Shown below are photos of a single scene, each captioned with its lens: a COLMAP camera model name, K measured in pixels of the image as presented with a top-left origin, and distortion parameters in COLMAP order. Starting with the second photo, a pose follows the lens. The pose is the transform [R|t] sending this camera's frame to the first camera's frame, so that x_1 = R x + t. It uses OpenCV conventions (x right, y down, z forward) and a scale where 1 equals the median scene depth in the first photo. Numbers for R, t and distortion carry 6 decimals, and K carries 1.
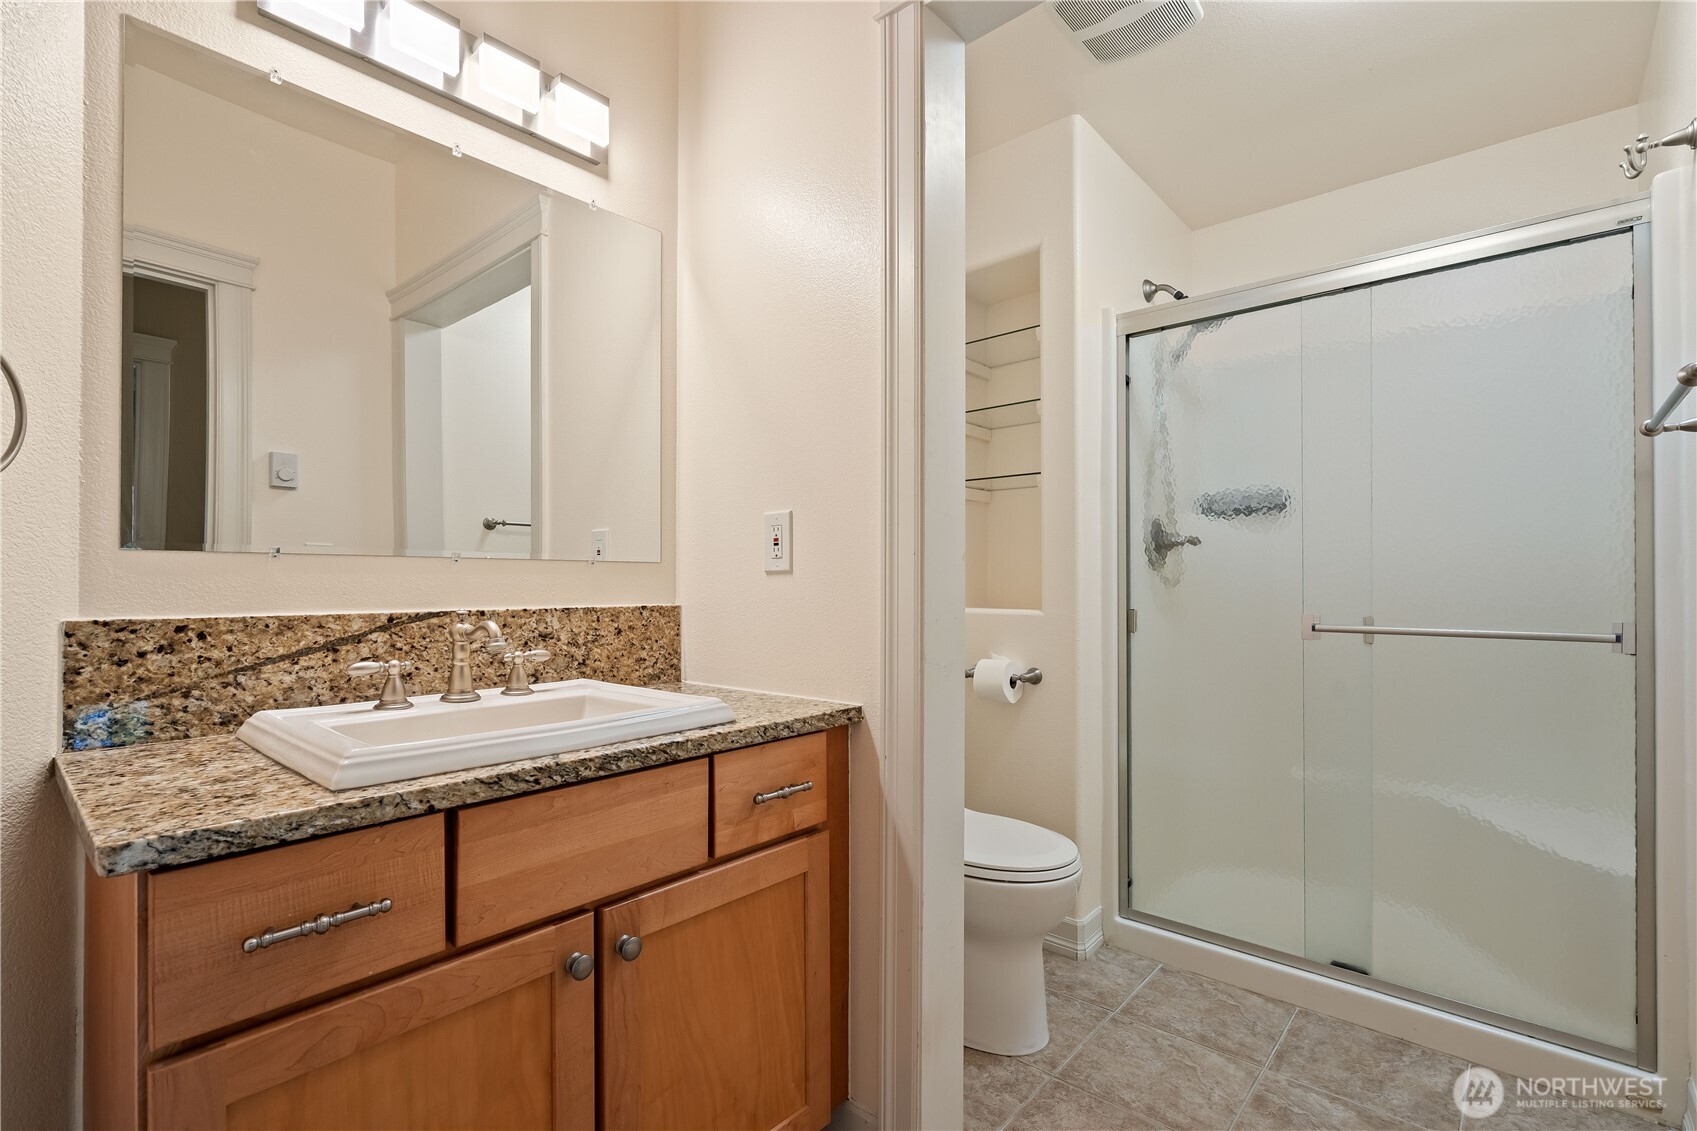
lens RADIAL K [[774.7, 0, 842.4], [0, 774.7, 566.5], [0, 0, 1]] dist [-0.008727, 0.004586]
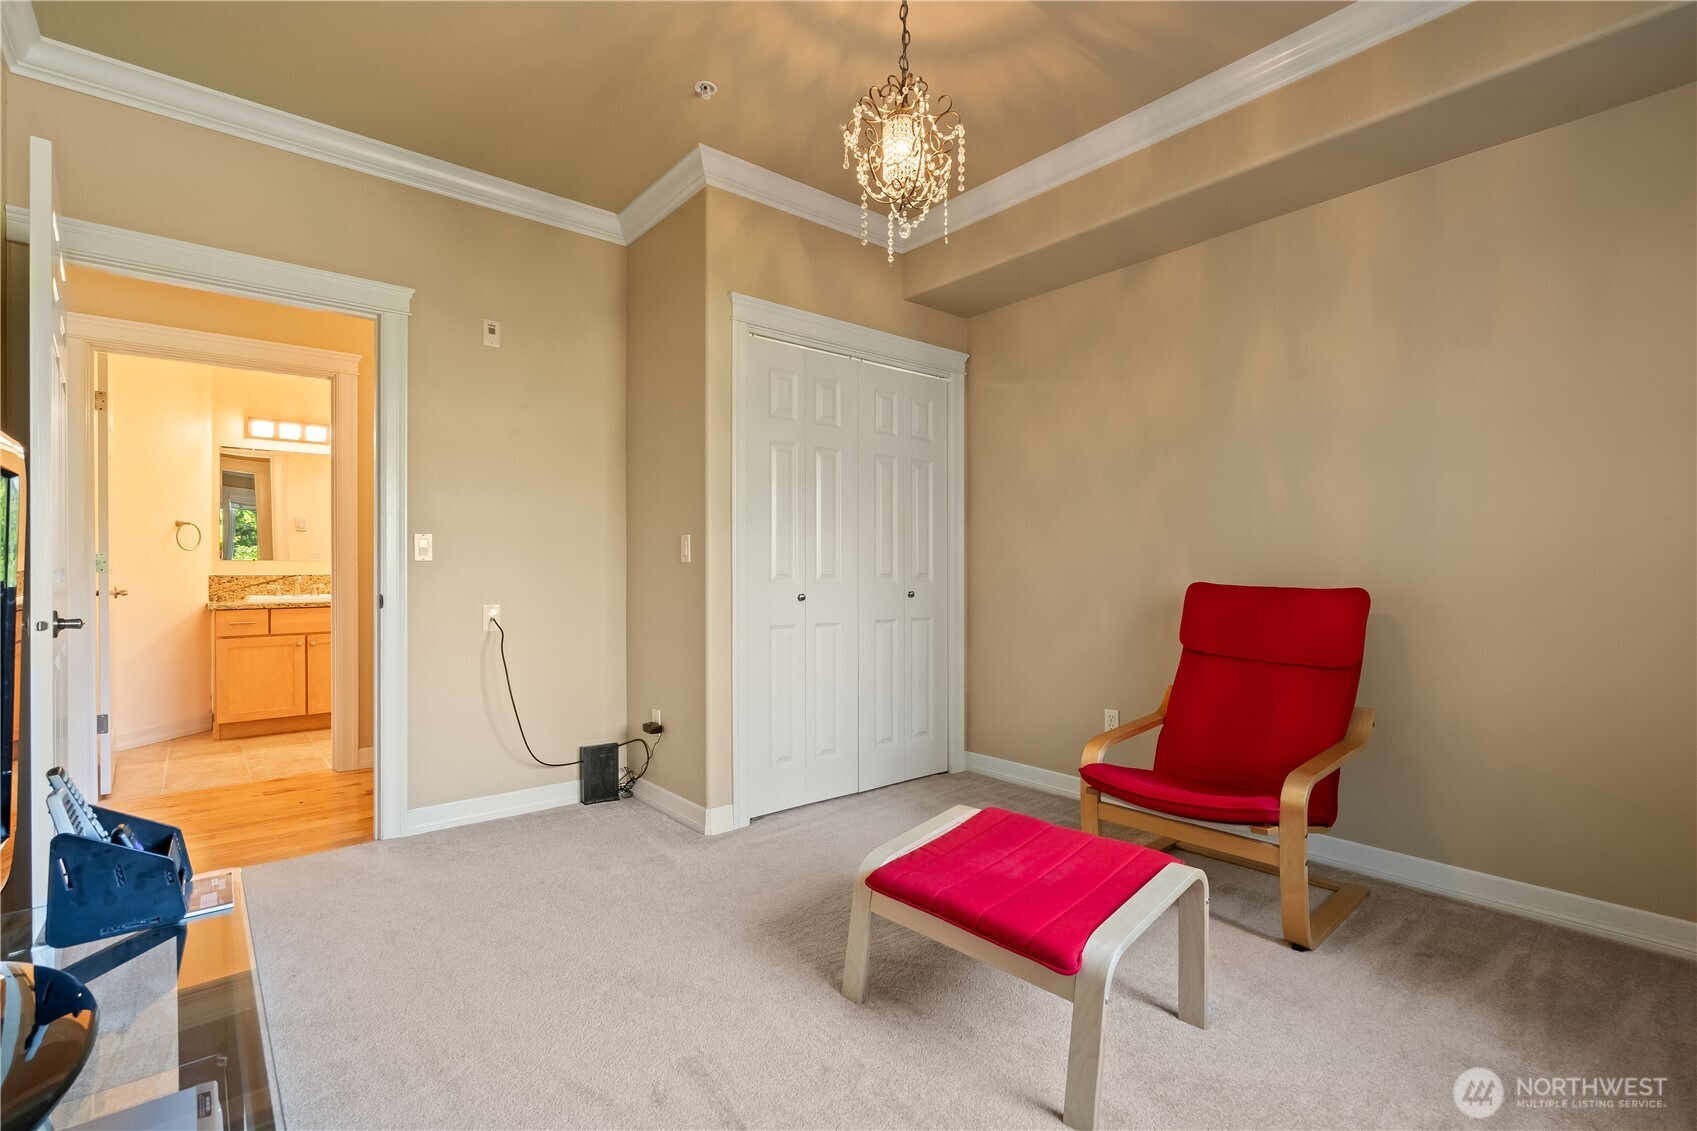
lens RADIAL K [[774.7, 0, 842.4], [0, 774.7, 566.5], [0, 0, 1]] dist [-0.008727, 0.004586]
pose [[0.988623, -0.002538, -0.150392, 3.423406], [0.004063, 0.999943, 0.009831, -0.012716], [0.150359, -0.010330, 0.988578, -2.990081]]
